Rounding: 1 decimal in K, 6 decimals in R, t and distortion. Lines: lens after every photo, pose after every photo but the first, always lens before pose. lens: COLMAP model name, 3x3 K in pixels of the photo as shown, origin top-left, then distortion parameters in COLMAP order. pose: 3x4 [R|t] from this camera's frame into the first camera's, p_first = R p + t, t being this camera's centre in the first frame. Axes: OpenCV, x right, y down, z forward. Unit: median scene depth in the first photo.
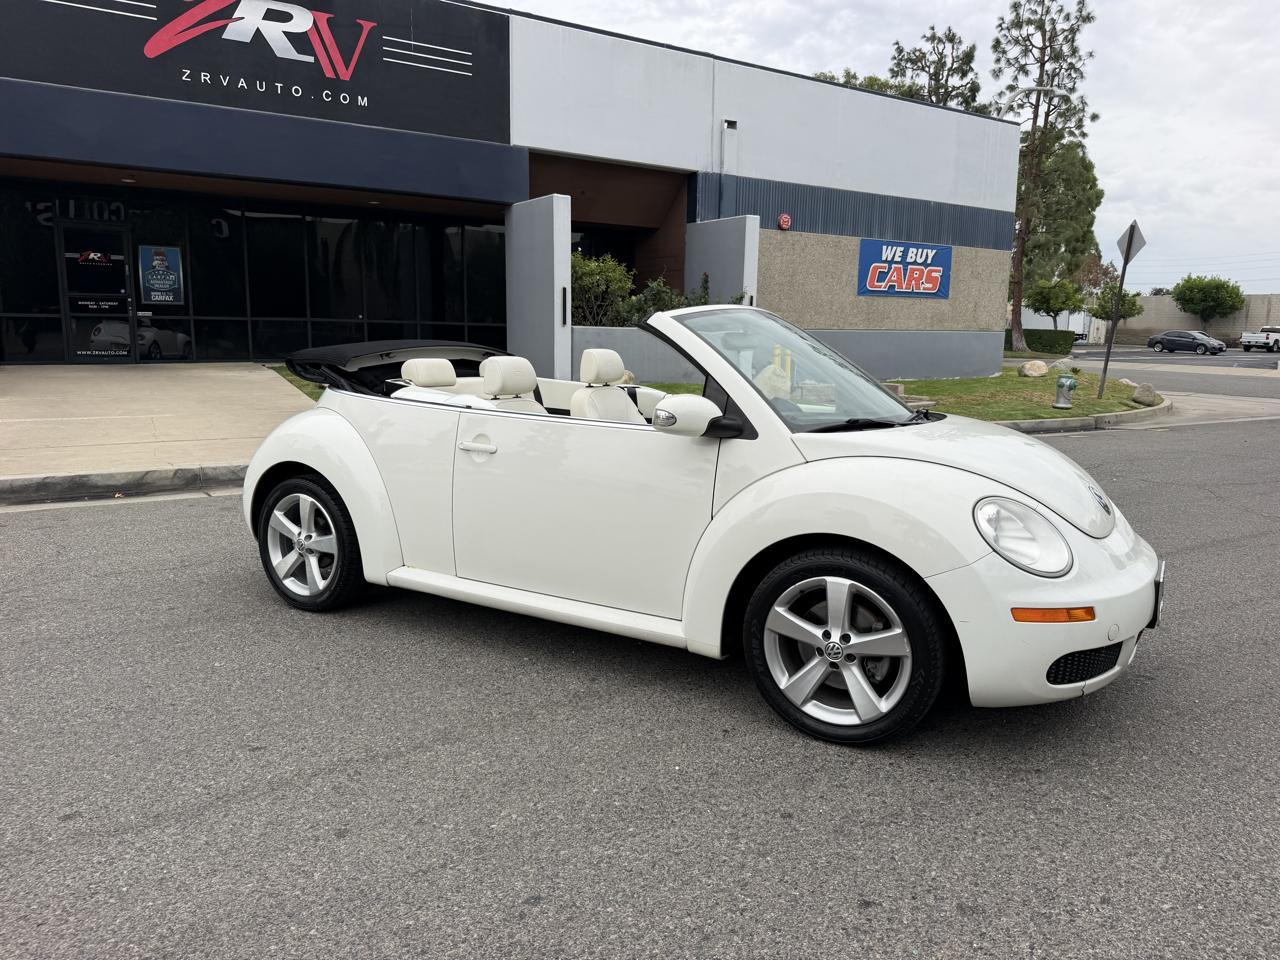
lens RADIAL K [[903.3, 0, 643.4], [0, 903.3, 481.1], [0, 0, 1]] dist [0.021384, -0.037779]
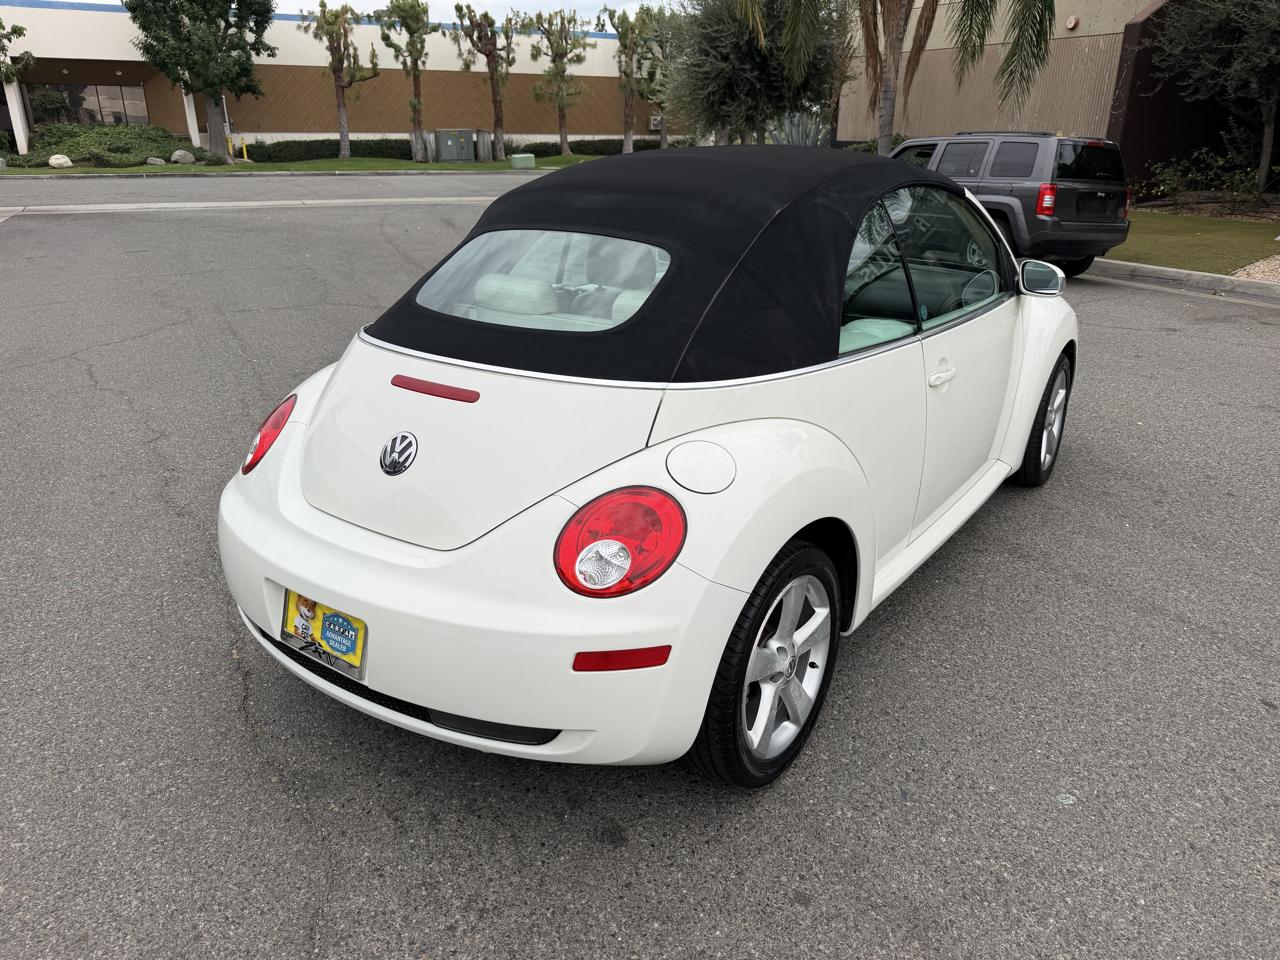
lens RADIAL K [[903.3, 0, 649.2], [0, 903.3, 493.7], [0, 0, 1]] dist [0.021384, -0.037779]
pose [[0.078724, -0.384211, 0.919883, -0.222118], [0.160321, 0.915615, 0.368708, -0.062935], [-0.983920, 0.118451, 0.133678, 0.261877]]
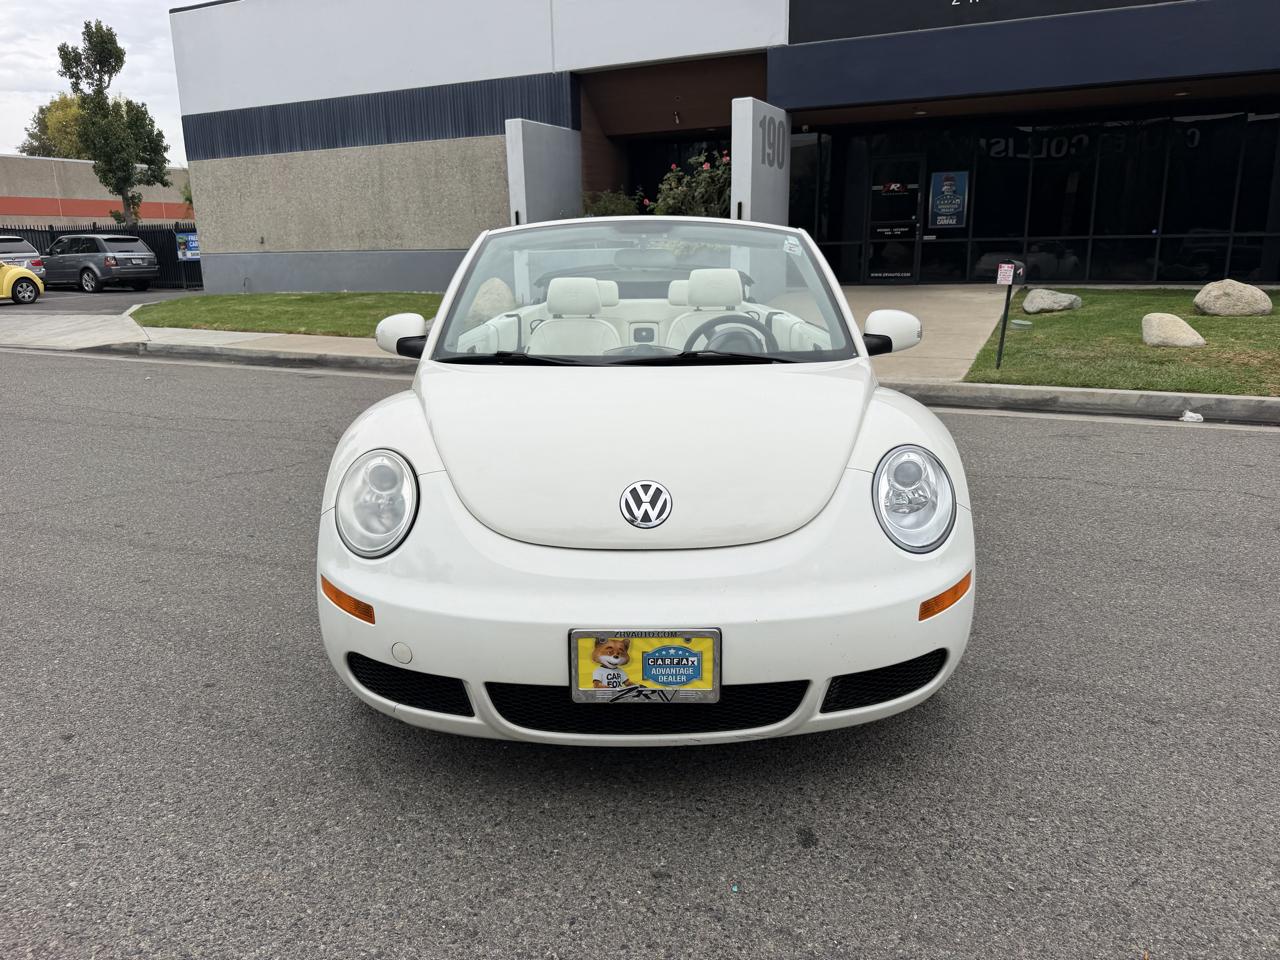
lens RADIAL K [[903.3, 0, 639.3], [0, 903.3, 471.1], [0, 0, 1]] dist [0.021384, -0.037779]
pose [[0.517837, 0.178870, -0.836571, 0.206921], [-0.117189, 0.983510, 0.137748, -0.017647], [0.847415, 0.026706, 0.530259, 0.130886]]
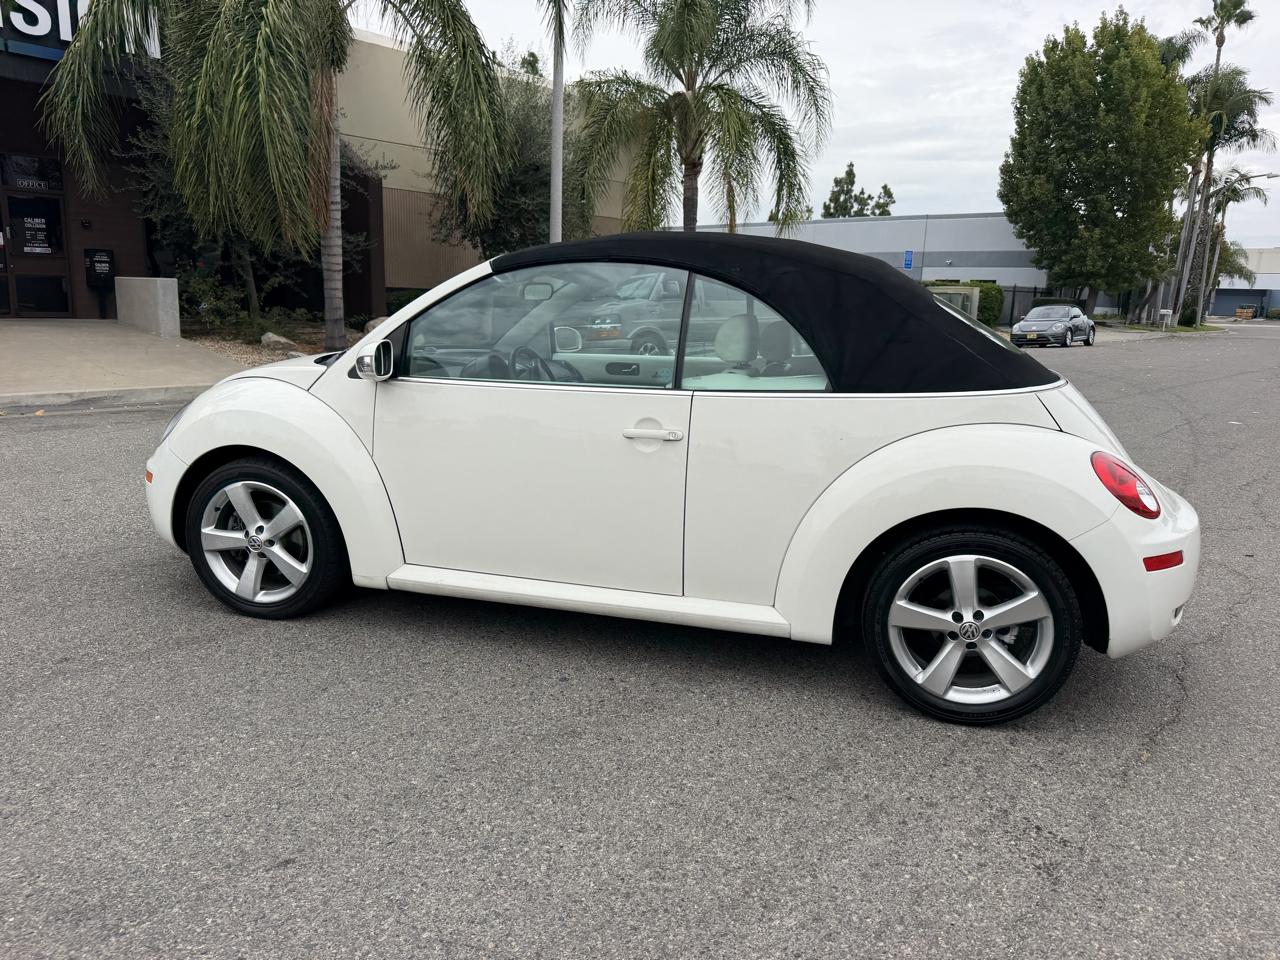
lens RADIAL K [[903.3, 0, 646.0], [0, 903.3, 481.2], [0, 0, 1]] dist [0.021384, -0.037779]
pose [[-0.961083, 0.009533, -0.276097, 0.063825], [-0.090528, 0.933356, 0.347349, -0.076509], [0.261008, 0.358825, -0.896169, 0.481623]]
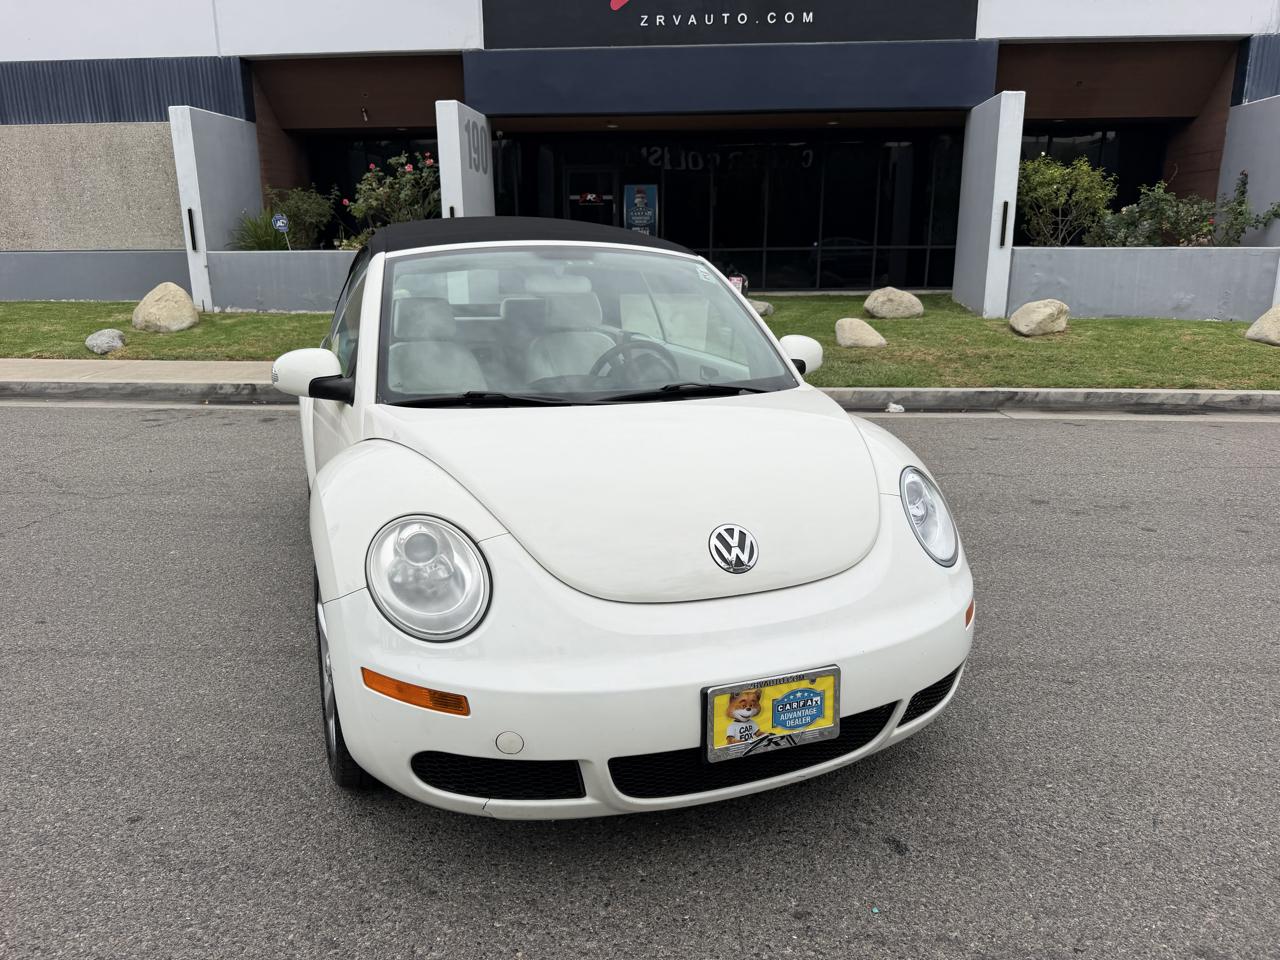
lens RADIAL K [[903.3, 0, 642.6], [0, 903.3, 480.0], [0, 0, 1]] dist [0.021384, -0.037779]
pose [[0.793447, 0.132580, -0.594024, 0.164904], [-0.083936, 0.990497, 0.108953, -0.017883], [0.602824, -0.036588, 0.797035, 0.091196]]
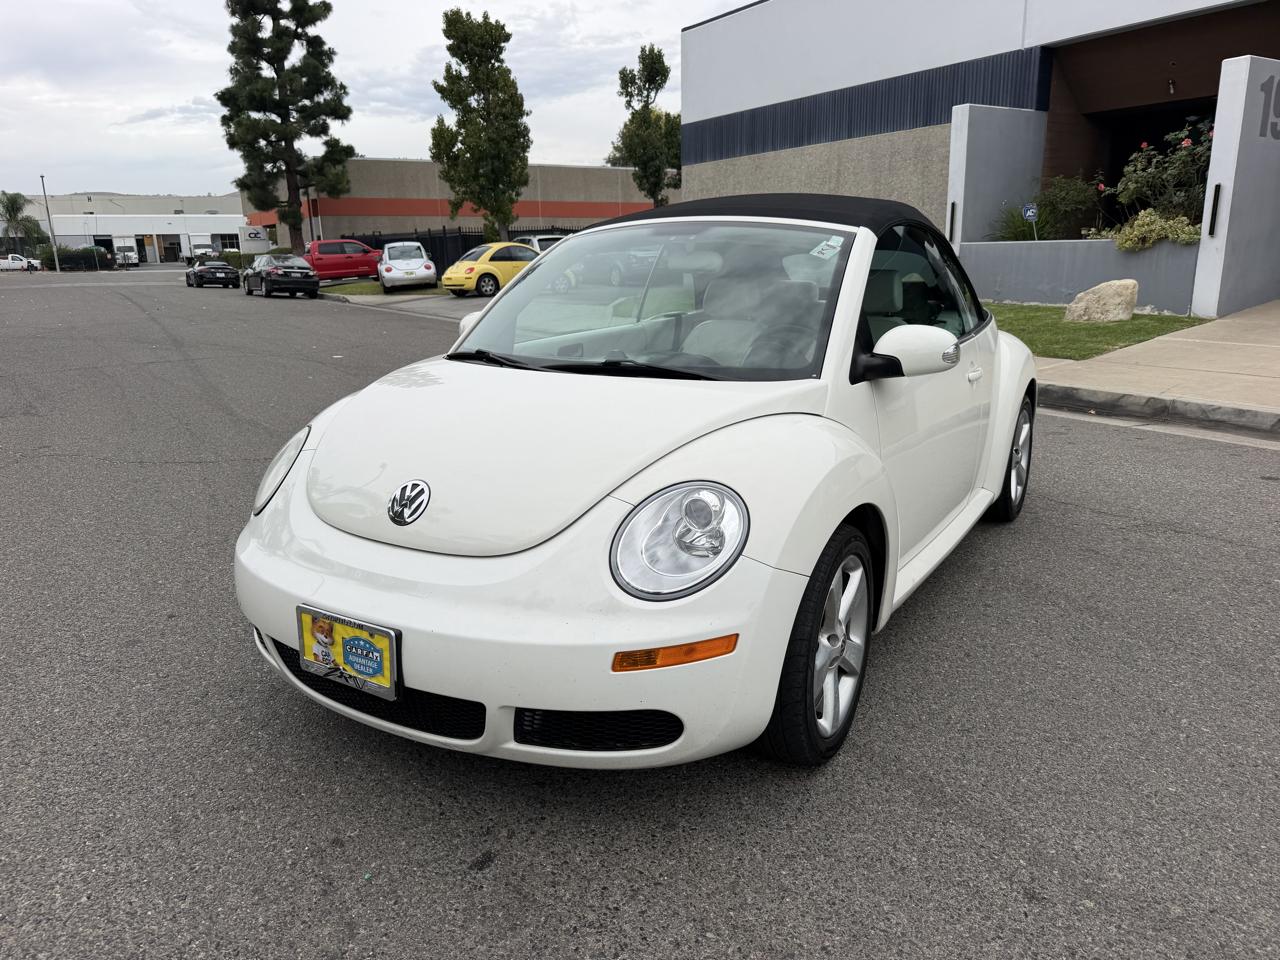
lens RADIAL K [[903.3, 0, 644.8], [0, 903.3, 484.2], [0, 0, 1]] dist [0.021384, -0.037779]
pose [[-0.004500, 0.231520, -0.972820, 0.230963], [-0.146430, 0.962191, 0.229668, -0.034232], [0.989211, 0.143484, 0.029572, 0.230439]]
